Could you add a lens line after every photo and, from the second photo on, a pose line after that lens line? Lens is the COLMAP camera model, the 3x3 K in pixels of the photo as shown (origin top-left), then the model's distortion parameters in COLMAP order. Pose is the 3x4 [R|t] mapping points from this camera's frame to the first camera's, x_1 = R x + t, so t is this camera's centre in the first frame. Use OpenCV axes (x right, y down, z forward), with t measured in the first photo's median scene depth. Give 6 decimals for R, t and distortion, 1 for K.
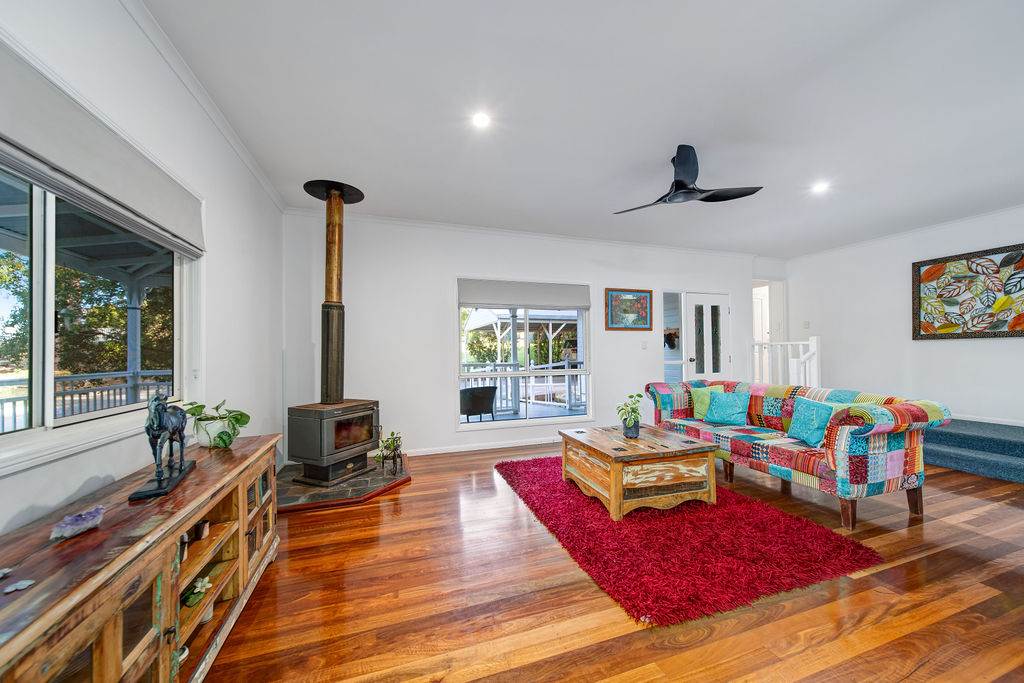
lens RADIAL K [[359.9, 0, 512.0], [0, 359.9, 341.5], [0, 0, 1]] dist [0.000544, -0.000045]
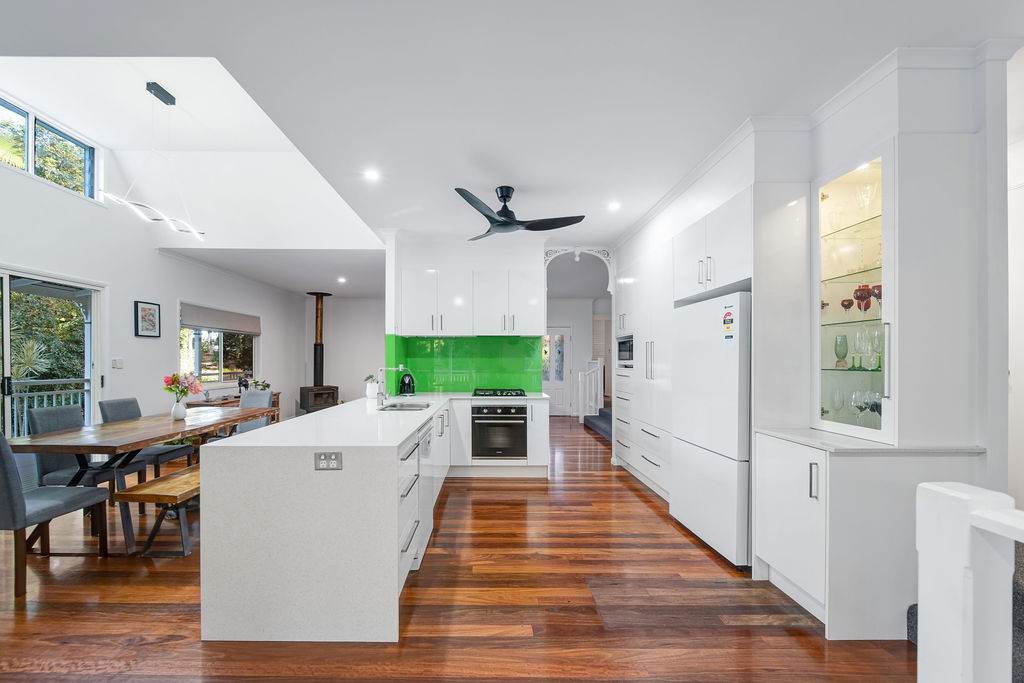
lens RADIAL K [[383.5, 0, 510.8], [0, 383.5, 358.6], [0, 0, 1]] dist [0.000311, 0.000000]
pose [[0.950299, 0.011388, -0.311129, 1.452731], [-0.003115, 0.999629, 0.027073, -0.079531], [0.311322, -0.024759, 0.949982, -0.965941]]
